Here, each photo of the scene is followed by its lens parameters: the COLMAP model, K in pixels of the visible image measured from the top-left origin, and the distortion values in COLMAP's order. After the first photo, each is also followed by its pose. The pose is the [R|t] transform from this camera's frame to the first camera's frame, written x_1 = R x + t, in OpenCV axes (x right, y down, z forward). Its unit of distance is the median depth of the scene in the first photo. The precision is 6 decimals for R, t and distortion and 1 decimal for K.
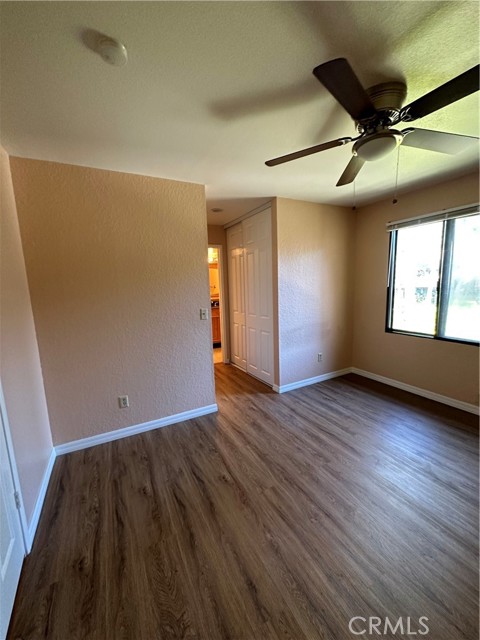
lens RADIAL K [[256.4, 0, 239.5], [0, 256.4, 319.2], [0, 0, 1]] dist [-0.001429, 0.000636]
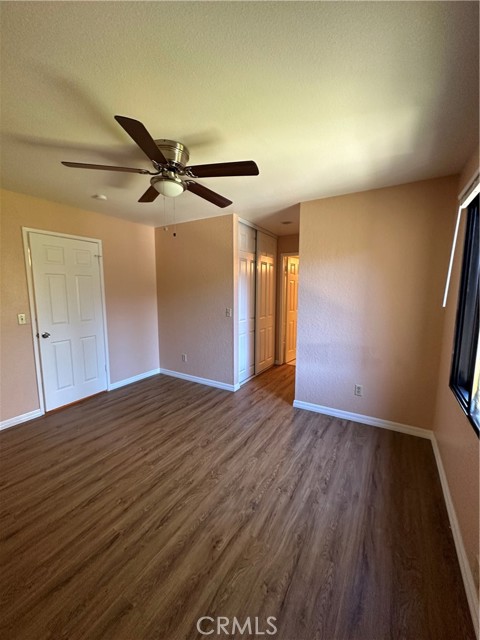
lens RADIAL K [[256.4, 0, 239.5], [0, 256.4, 319.2], [0, 0, 1]] dist [-0.001429, 0.000636]
pose [[0.509589, 0.142212, -0.848584, 1.003725], [-0.137288, 0.987050, 0.082974, -0.103397], [0.849394, 0.074217, 0.522514, 0.369229]]
